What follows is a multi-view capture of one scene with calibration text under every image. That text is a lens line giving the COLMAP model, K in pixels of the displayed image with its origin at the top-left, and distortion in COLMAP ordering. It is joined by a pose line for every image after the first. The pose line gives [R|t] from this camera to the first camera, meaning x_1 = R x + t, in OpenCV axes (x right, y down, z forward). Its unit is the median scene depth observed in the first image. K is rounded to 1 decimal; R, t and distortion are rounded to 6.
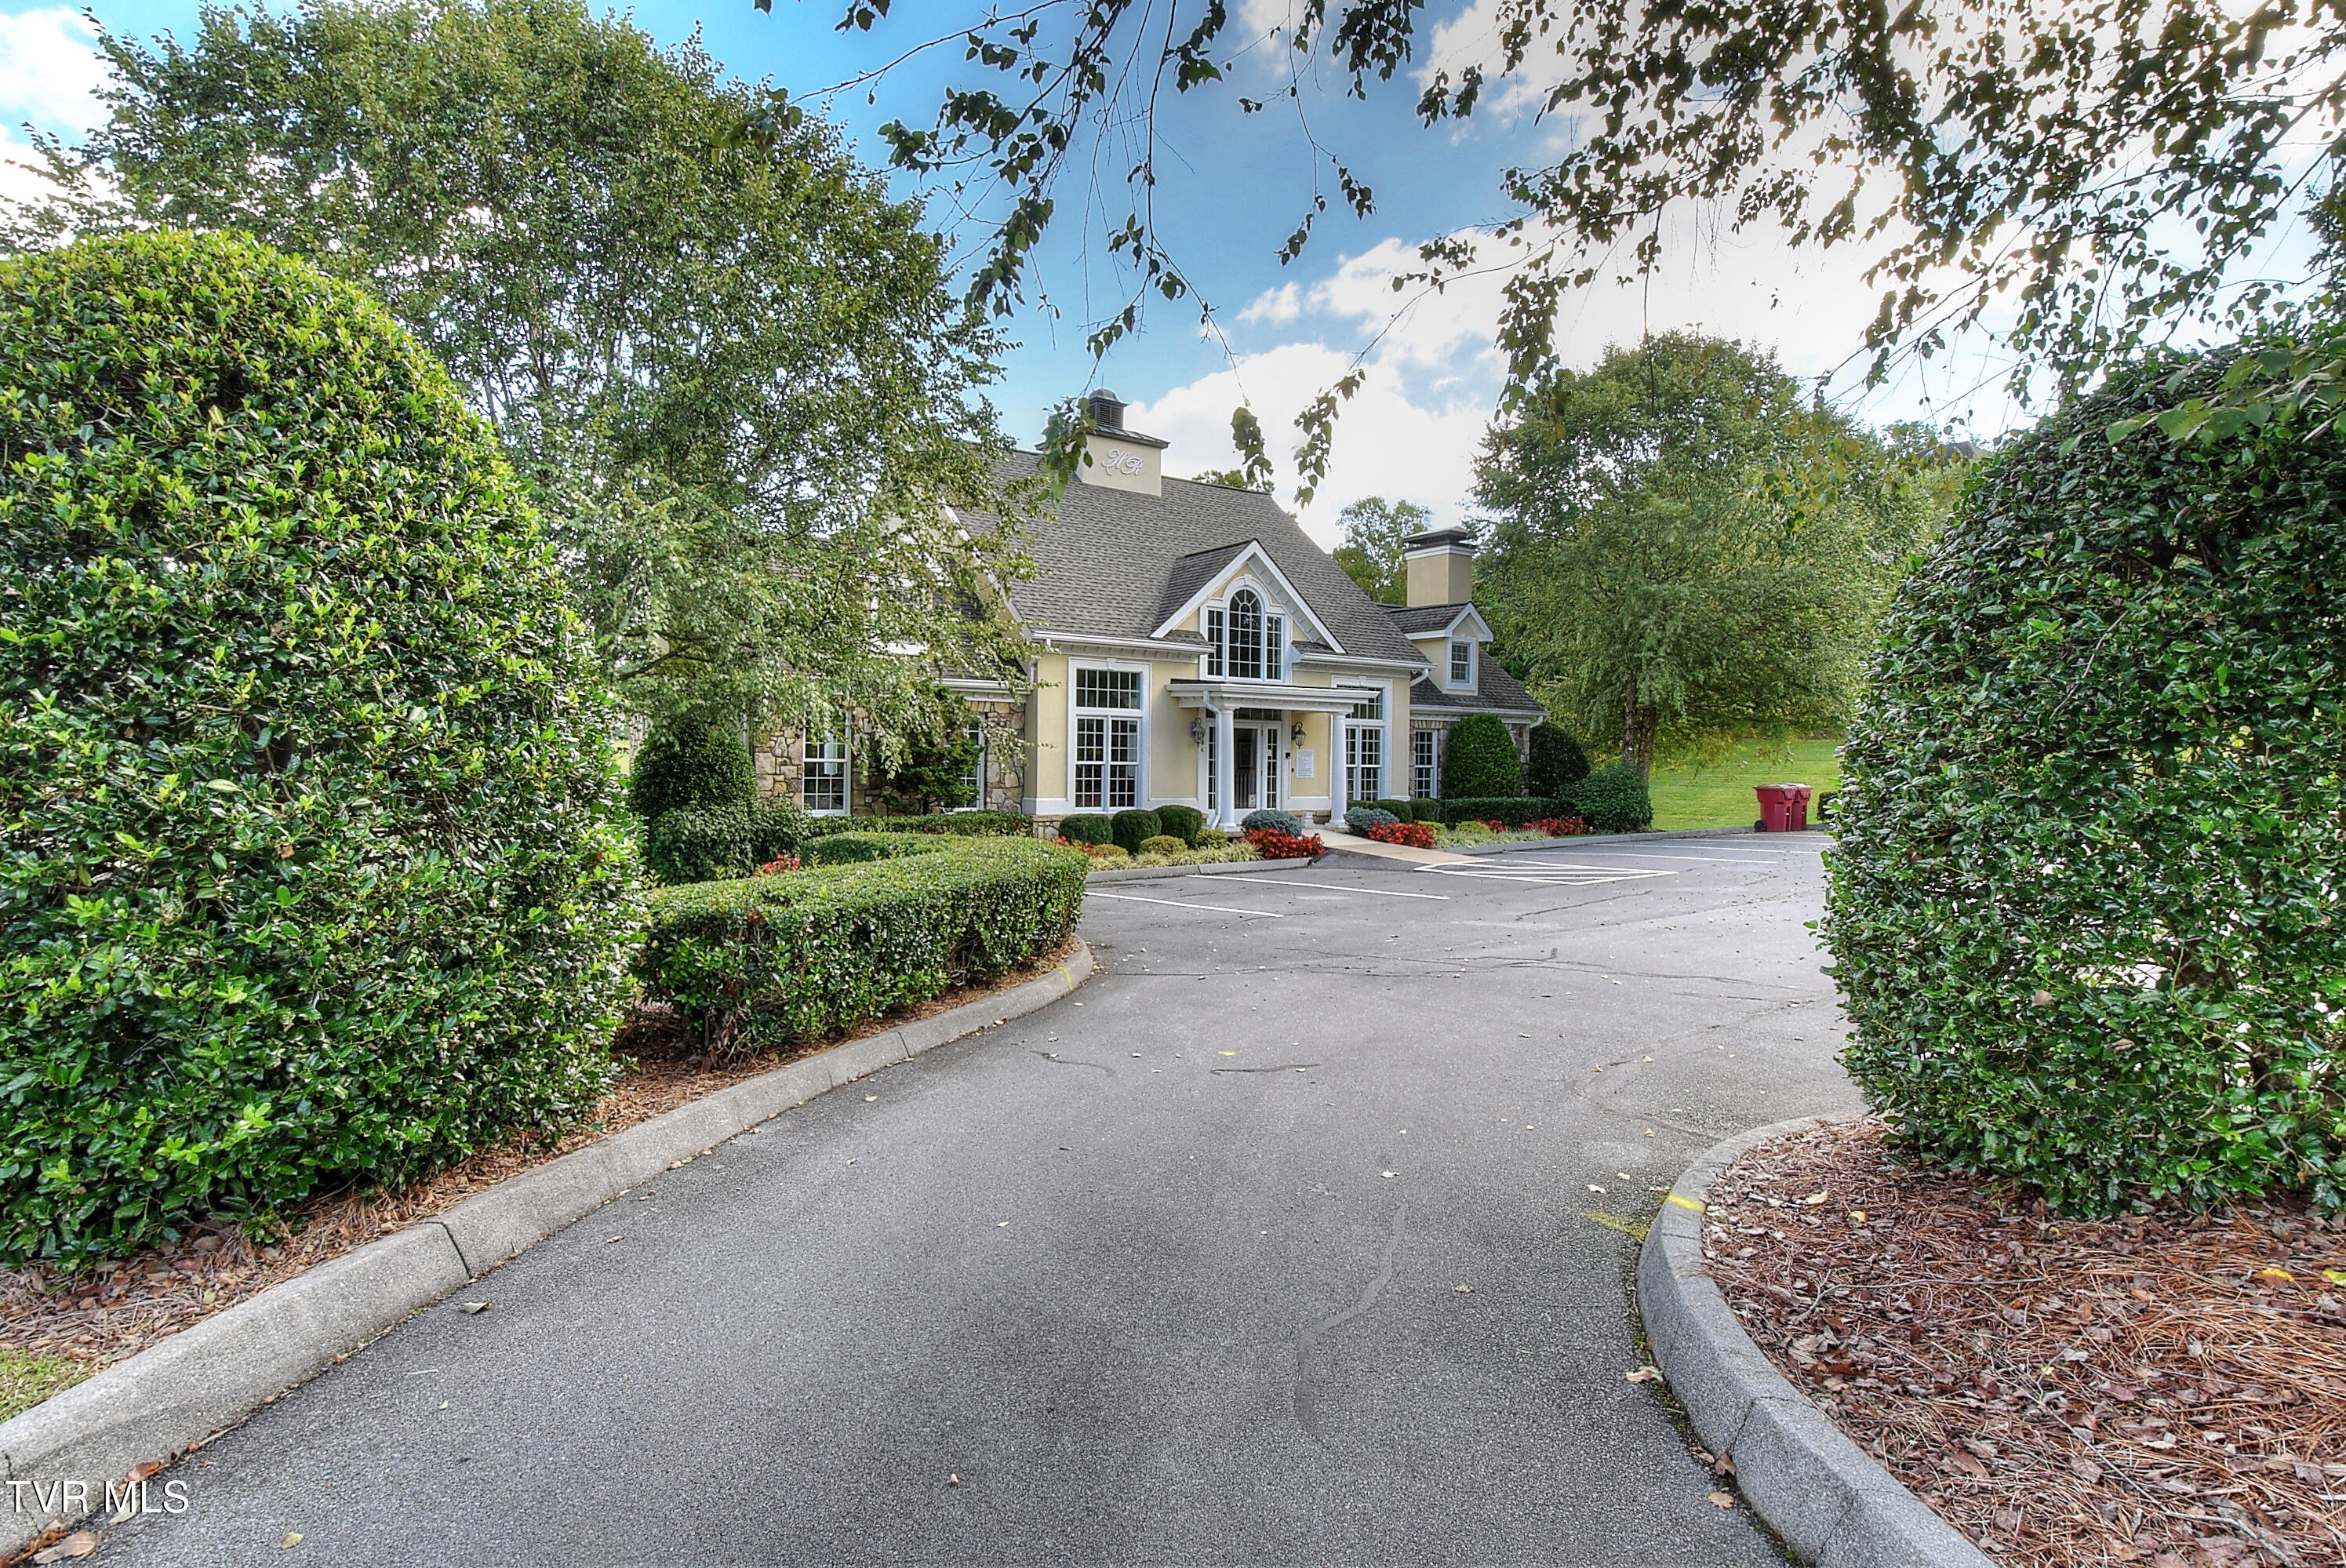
lens RADIAL K [[1164.1, 0, 1161.4], [0, 1164.1, 775.2], [0, 0, 1]] dist [0.005261, 0.000420]
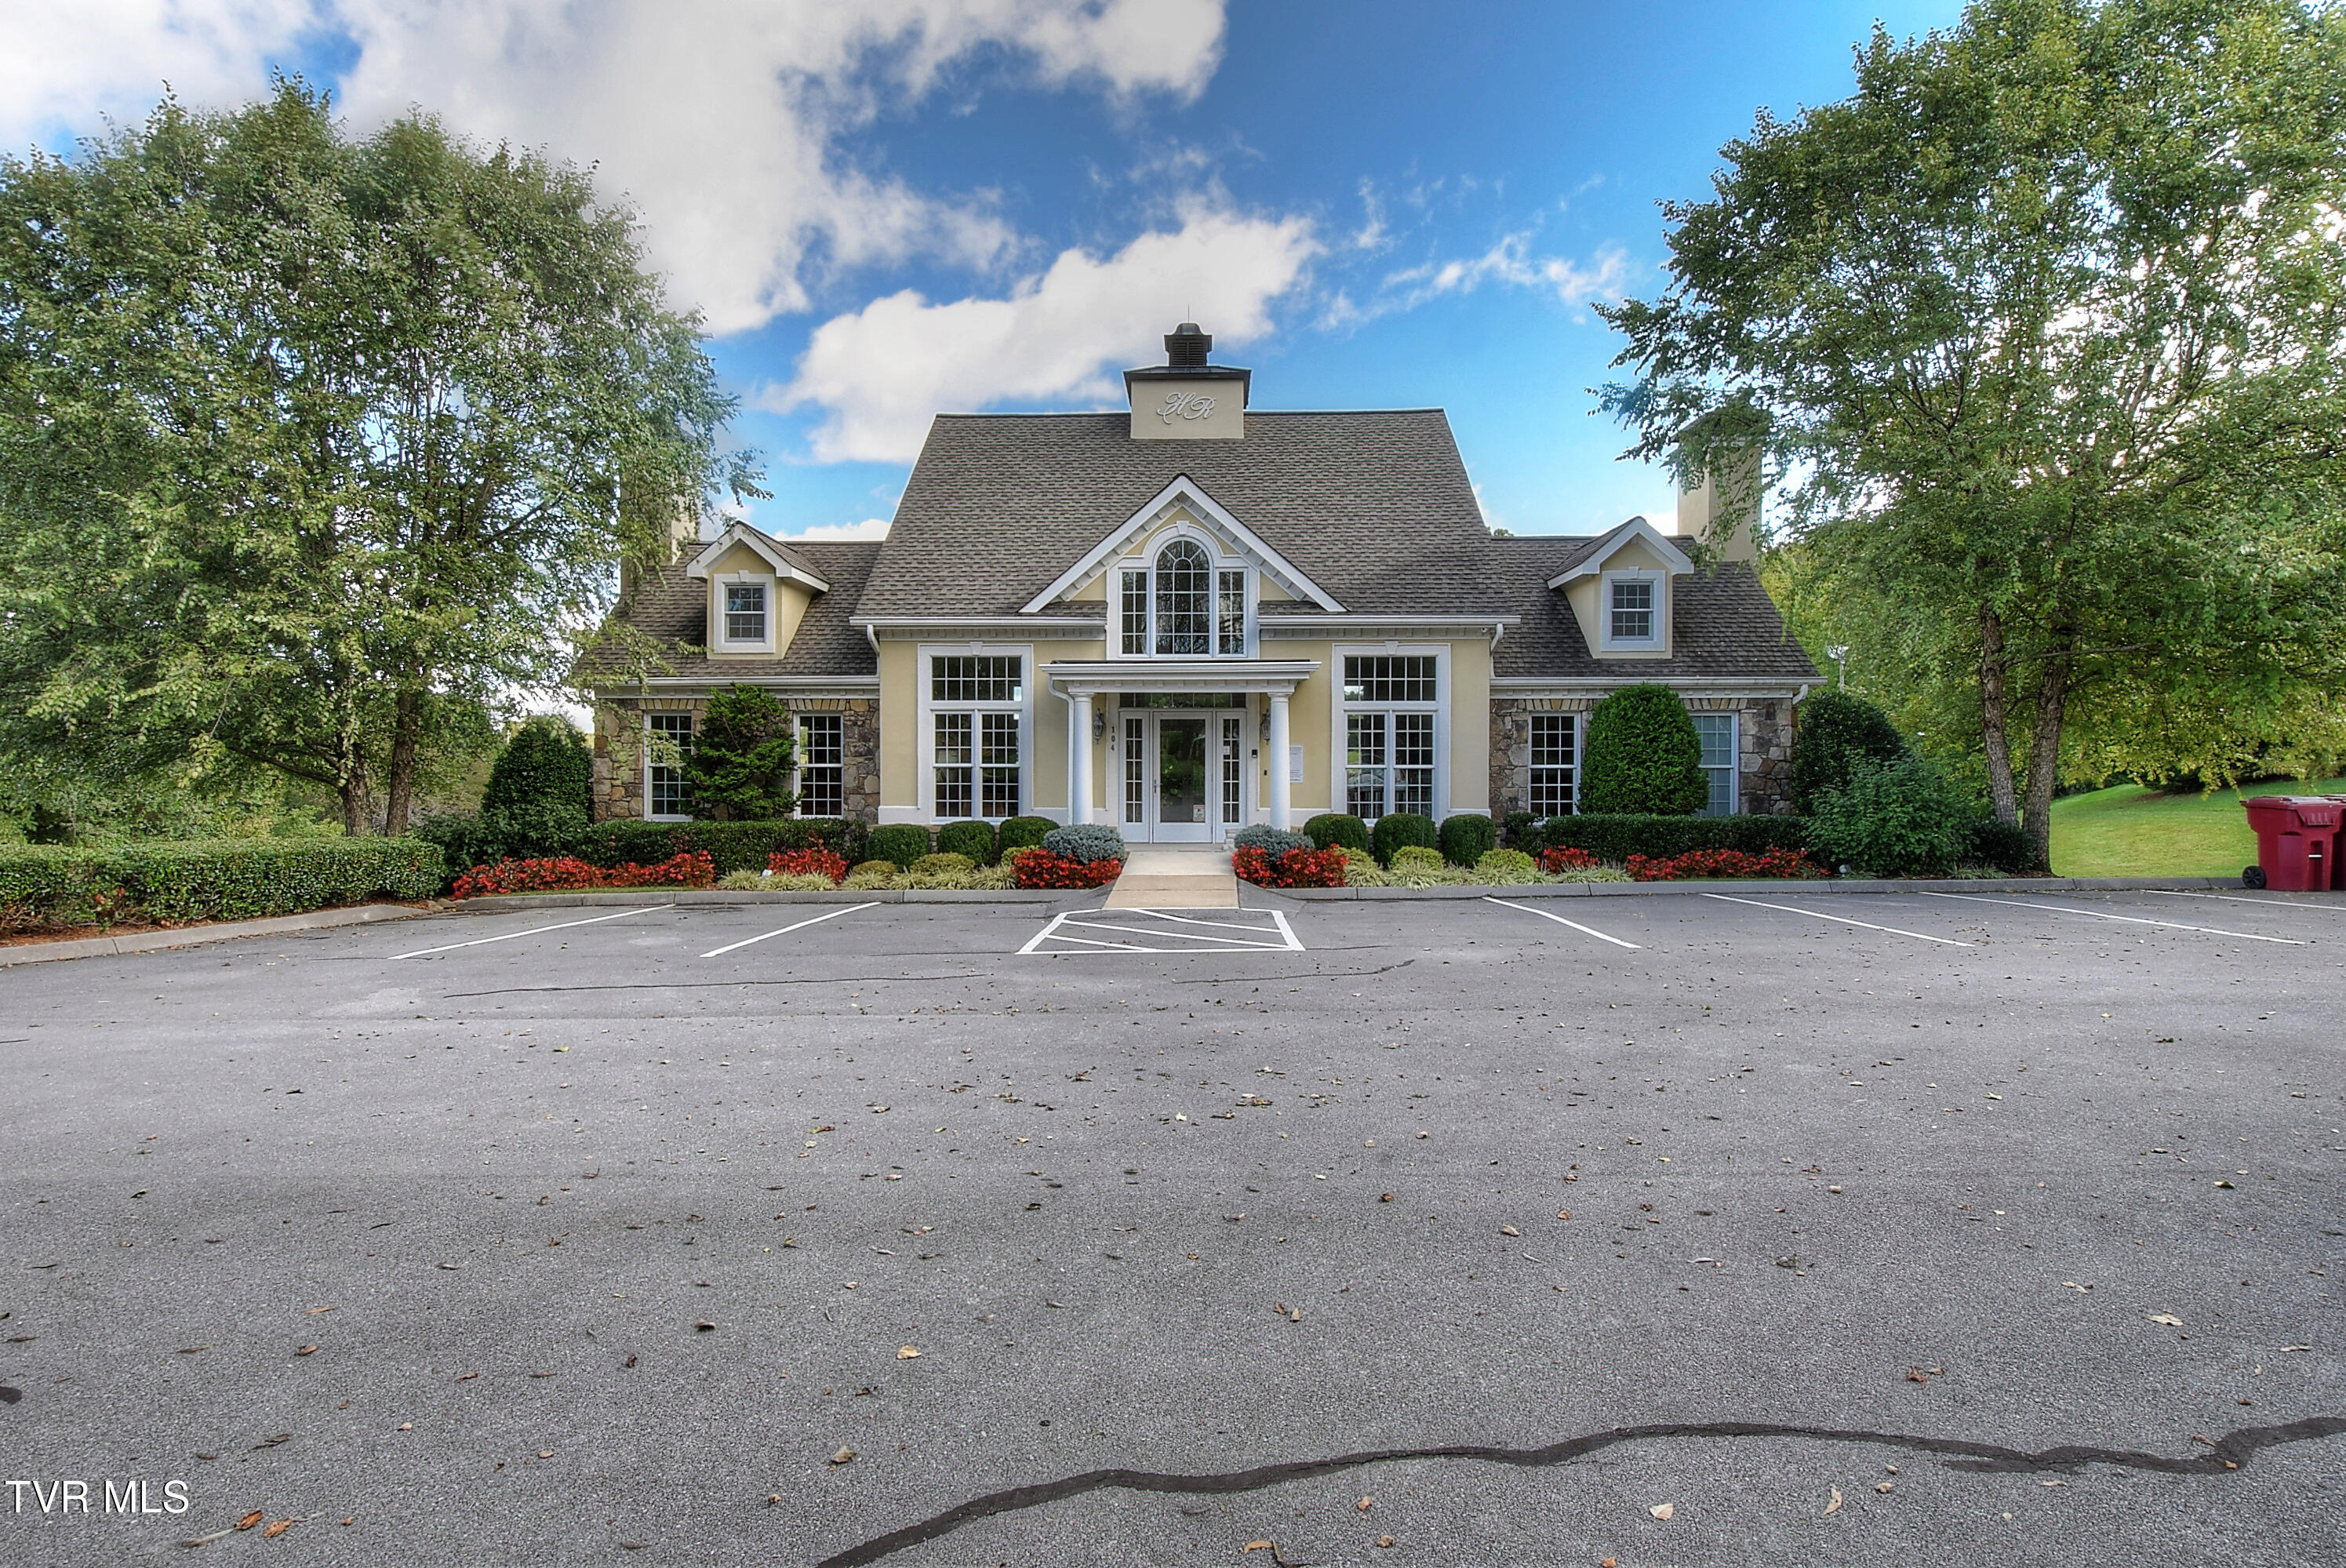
lens RADIAL K [[1164.1, 0, 1174.3], [0, 1164.1, 792.4], [0, 0, 1]] dist [0.005261, 0.000420]
pose [[0.802276, 0.005128, -0.596932, 0.538619], [-0.000004, 0.999963, 0.008584, 0.001987], [0.596954, -0.006884, 0.802246, 0.376296]]
